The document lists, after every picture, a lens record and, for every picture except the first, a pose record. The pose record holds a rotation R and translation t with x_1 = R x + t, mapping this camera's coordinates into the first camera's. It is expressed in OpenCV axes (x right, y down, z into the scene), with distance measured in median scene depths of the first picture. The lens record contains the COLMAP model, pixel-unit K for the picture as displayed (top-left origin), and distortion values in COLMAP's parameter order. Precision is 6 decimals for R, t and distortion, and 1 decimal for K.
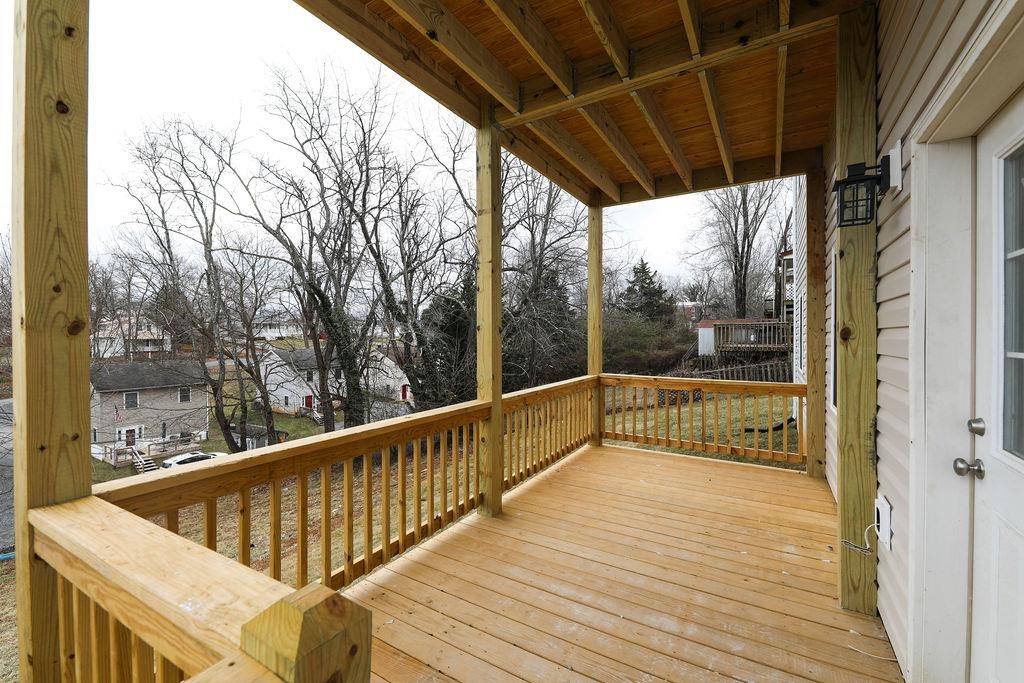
lens RADIAL K [[424.2, 0, 511.1], [0, 424.2, 336.8], [0, 0, 1]] dist [0.012855, -0.006176]
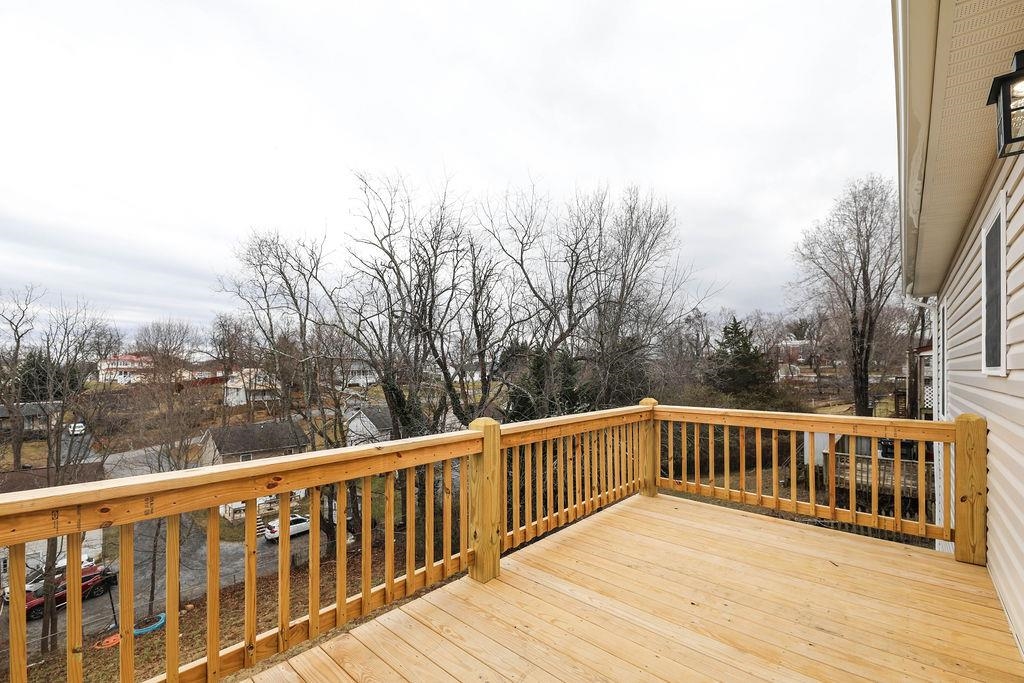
lens RADIAL K [[424.2, 0, 502.0], [0, 424.2, 368.2], [0, 0, 1]] dist [0.012855, -0.006176]
pose [[0.978703, 0.003203, -0.205256, 0.017753], [-0.002836, 0.999994, 0.002081, -0.118012], [0.205262, -0.001454, 0.978706, 0.025052]]
